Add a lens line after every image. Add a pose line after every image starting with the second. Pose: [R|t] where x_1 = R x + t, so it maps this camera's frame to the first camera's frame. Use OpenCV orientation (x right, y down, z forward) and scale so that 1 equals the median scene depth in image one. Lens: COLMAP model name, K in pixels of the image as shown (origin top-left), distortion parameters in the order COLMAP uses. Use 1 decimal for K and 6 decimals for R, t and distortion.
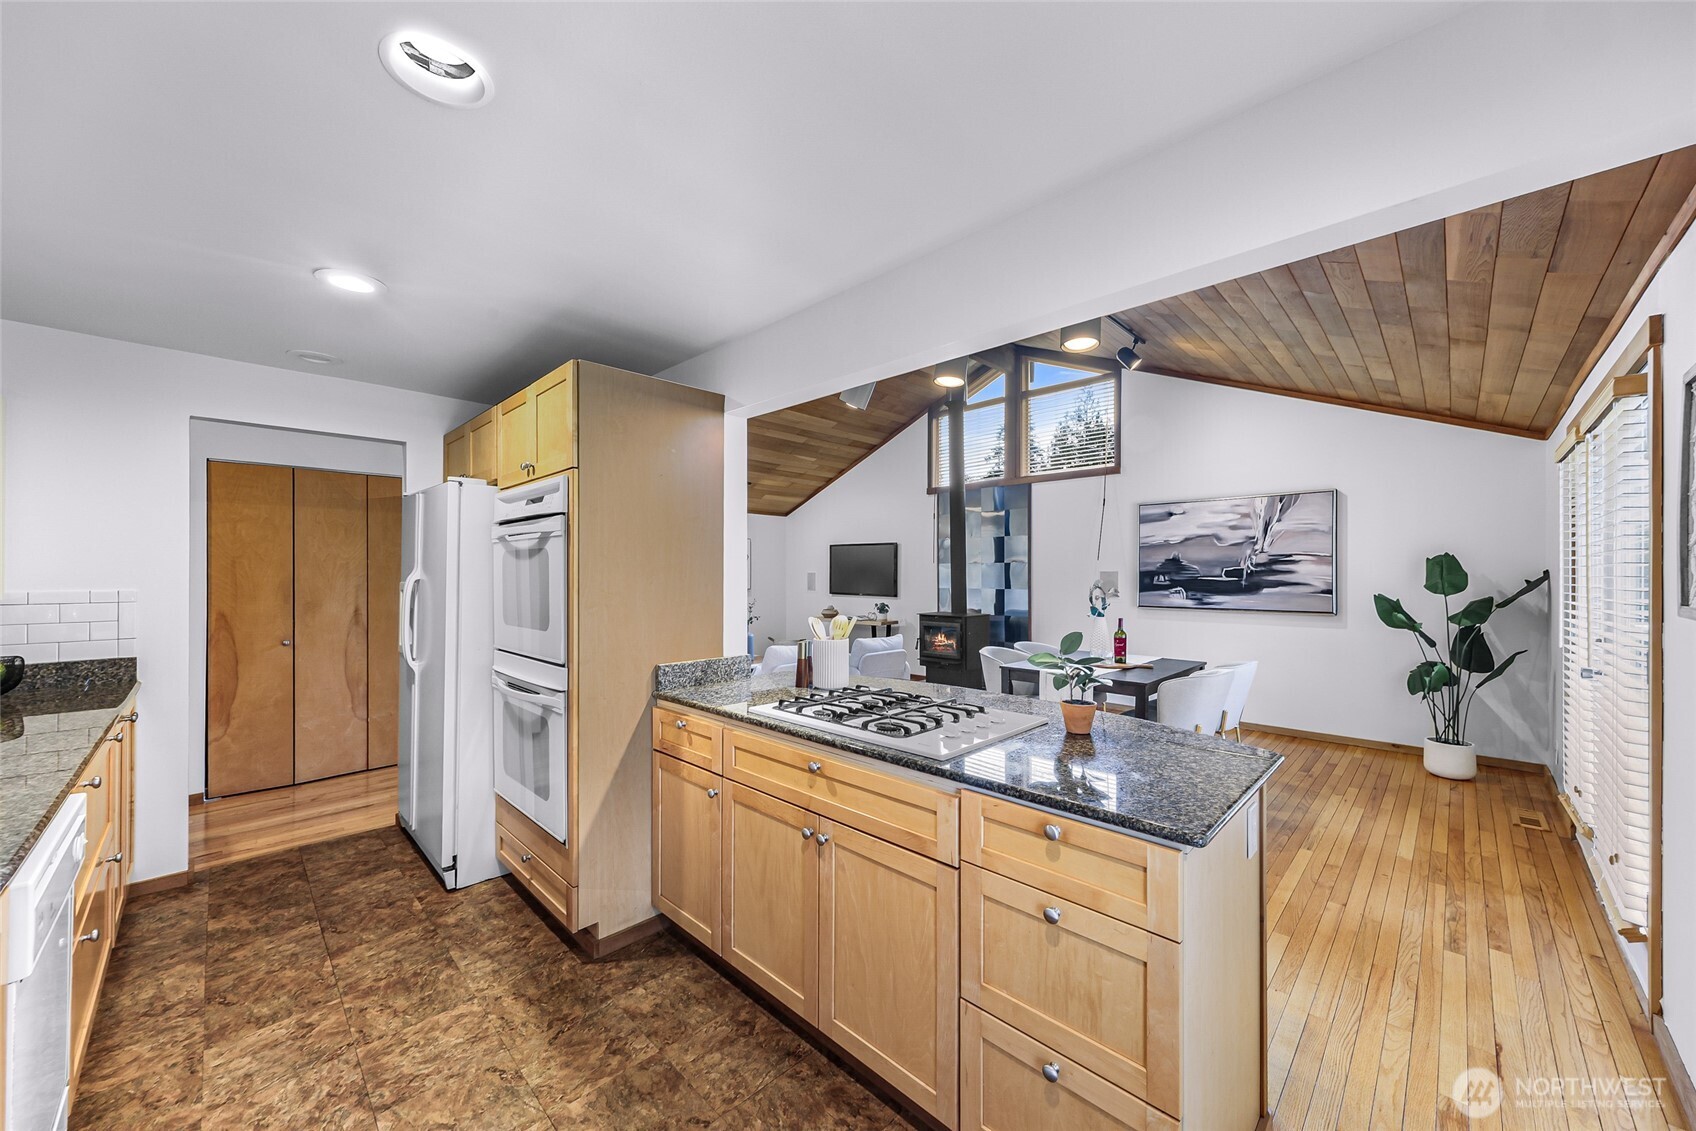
lens RADIAL K [[615.1, 0, 835.1], [0, 615.1, 569.6], [0, 0, 1]] dist [0.000133, 0.000104]
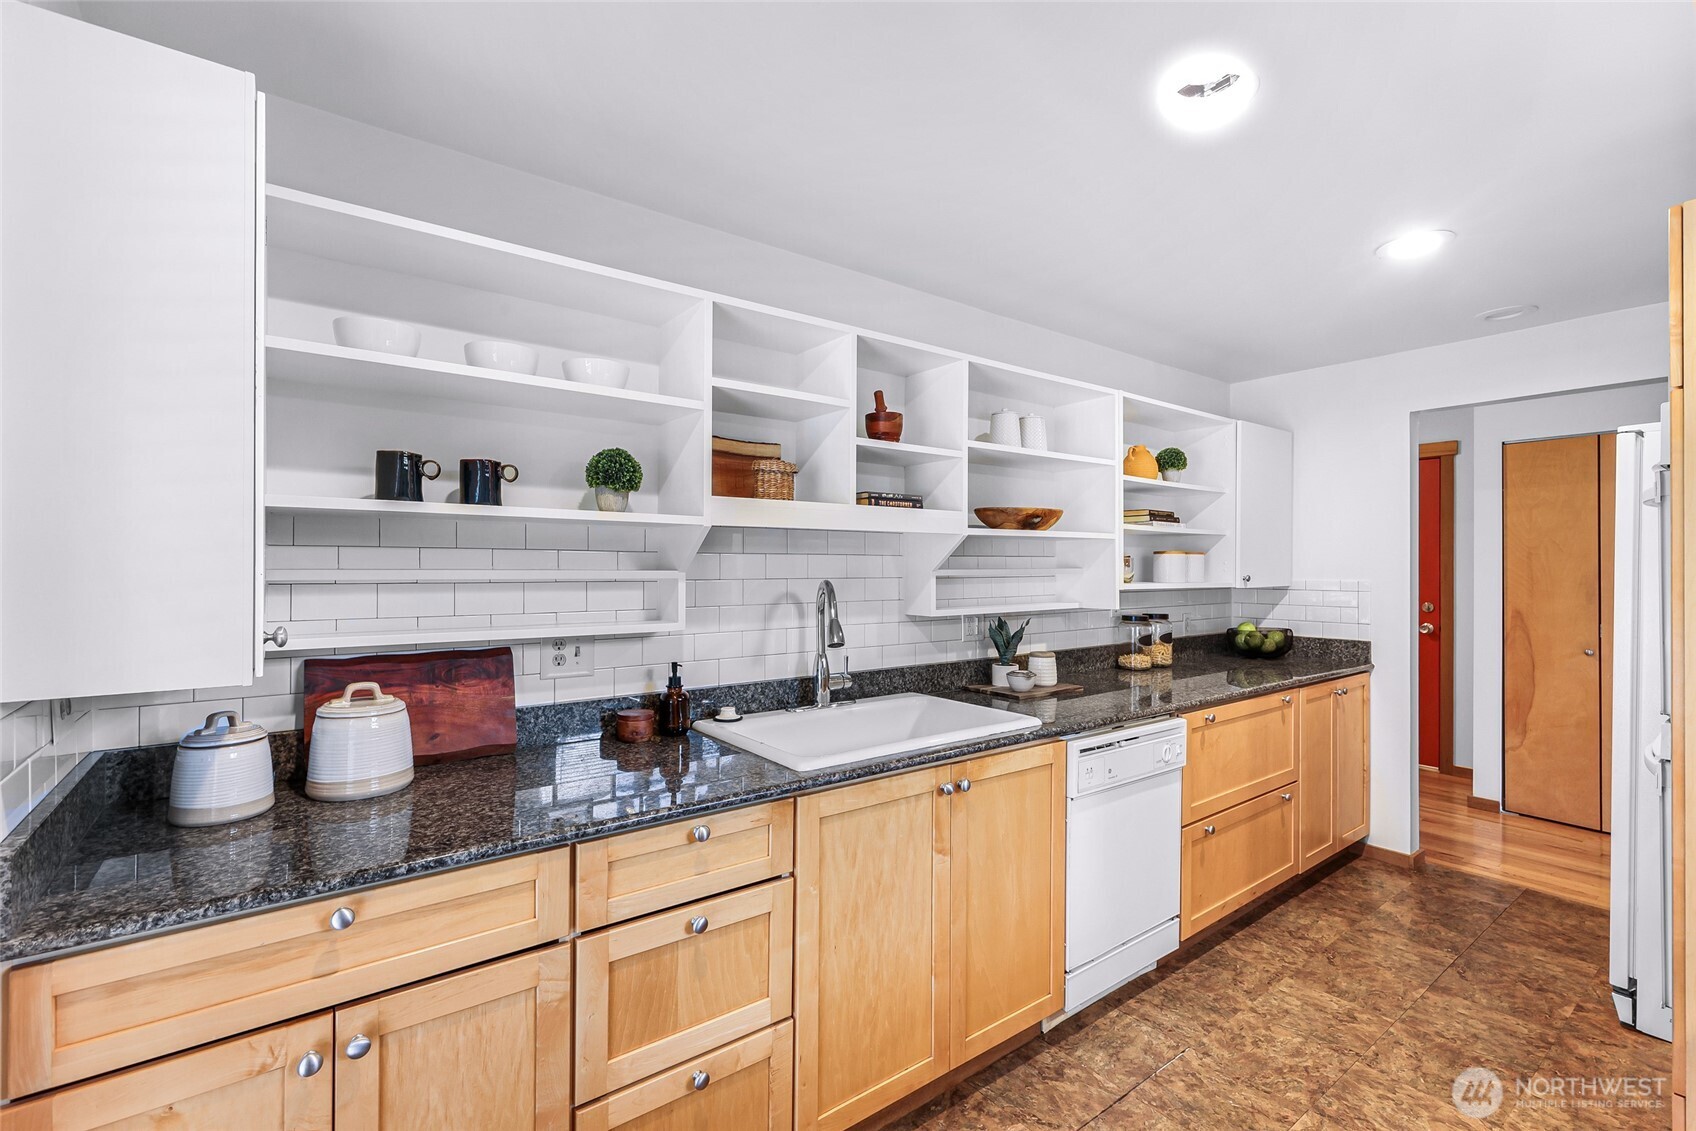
lens RADIAL K [[738.9, 0, 844.2], [0, 738.9, 561.2], [0, 0, 1]] dist [0.000518, -0.000175]
pose [[-0.126790, -0.004610, -0.991919, 0.307254], [0.002220, 0.999985, -0.004931, 0.002683], [0.991927, -0.002827, -0.126778, 0.232488]]
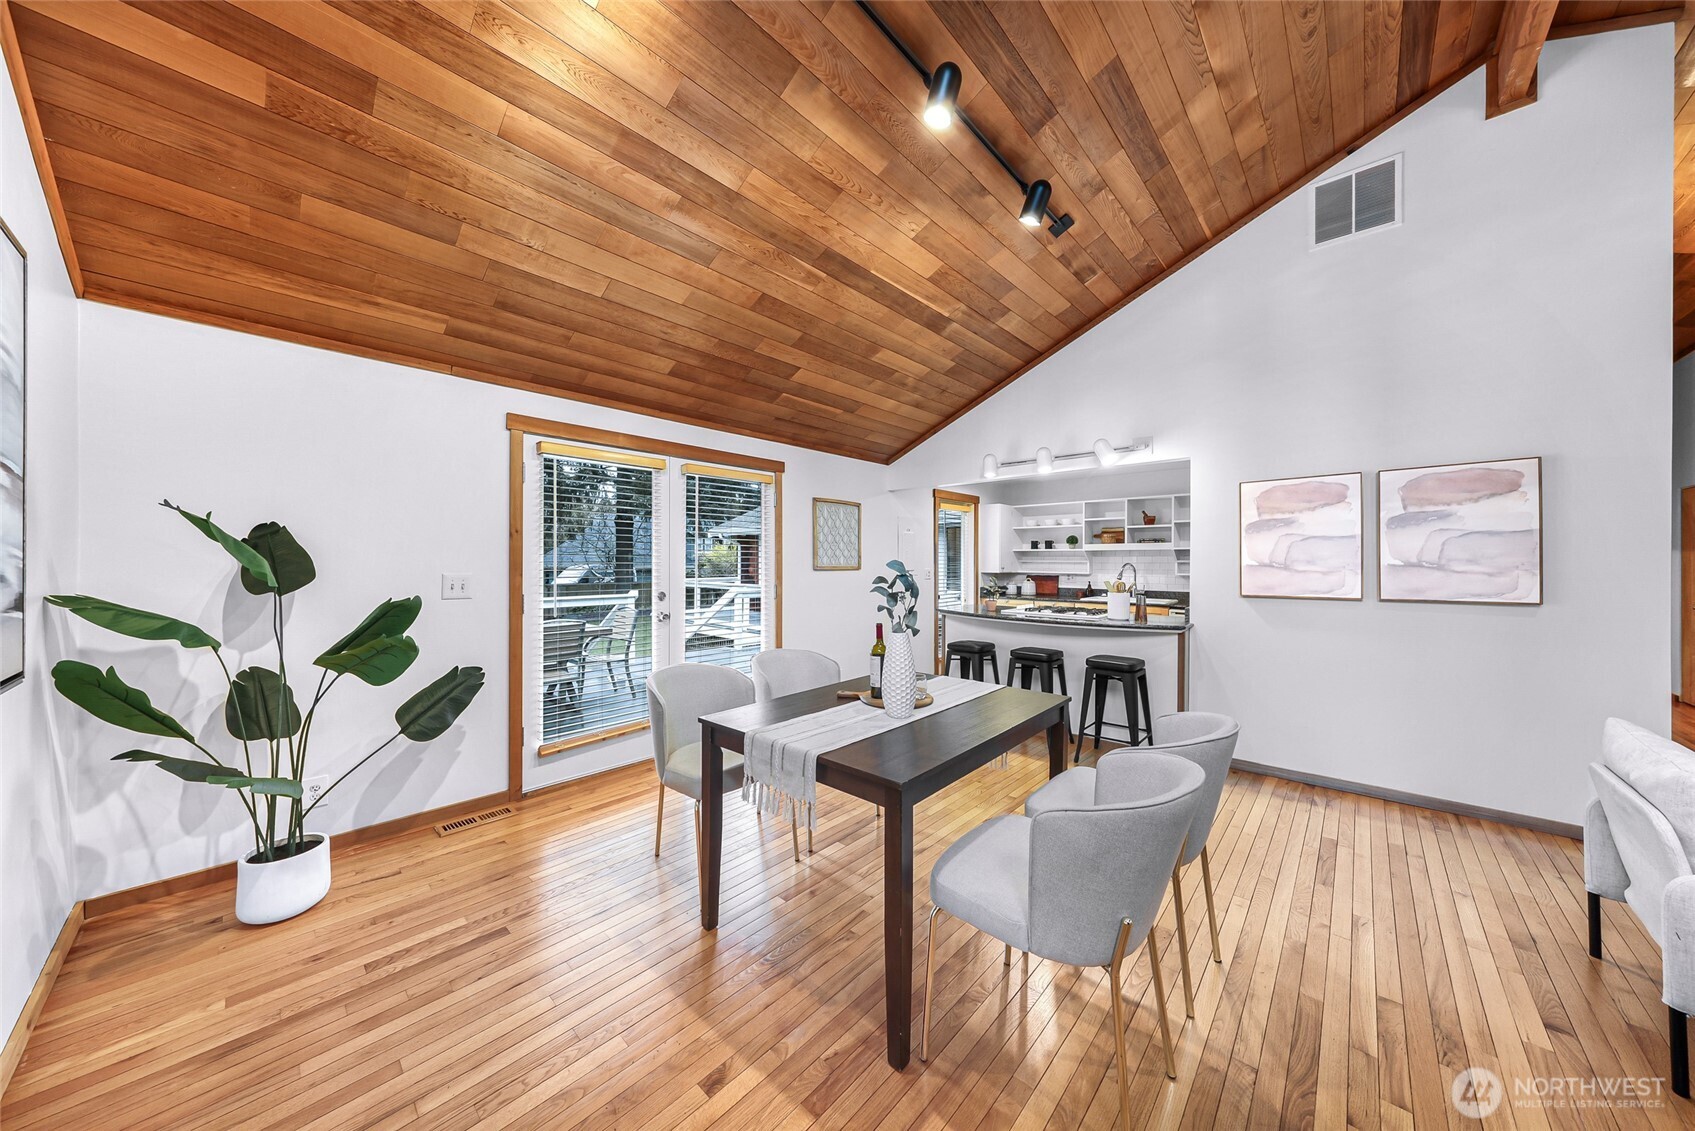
lens RADIAL K [[580.3, 0, 822.8], [0, 580.3, 564.5], [0, 0, 1]] dist [-0.000296, 0.000020]
pose [[-0.999285, -0.003386, -0.037654, 0.886695], [-0.003321, 0.999993, -0.001785, 0.034100], [0.037660, -0.001659, -0.999289, 2.545835]]
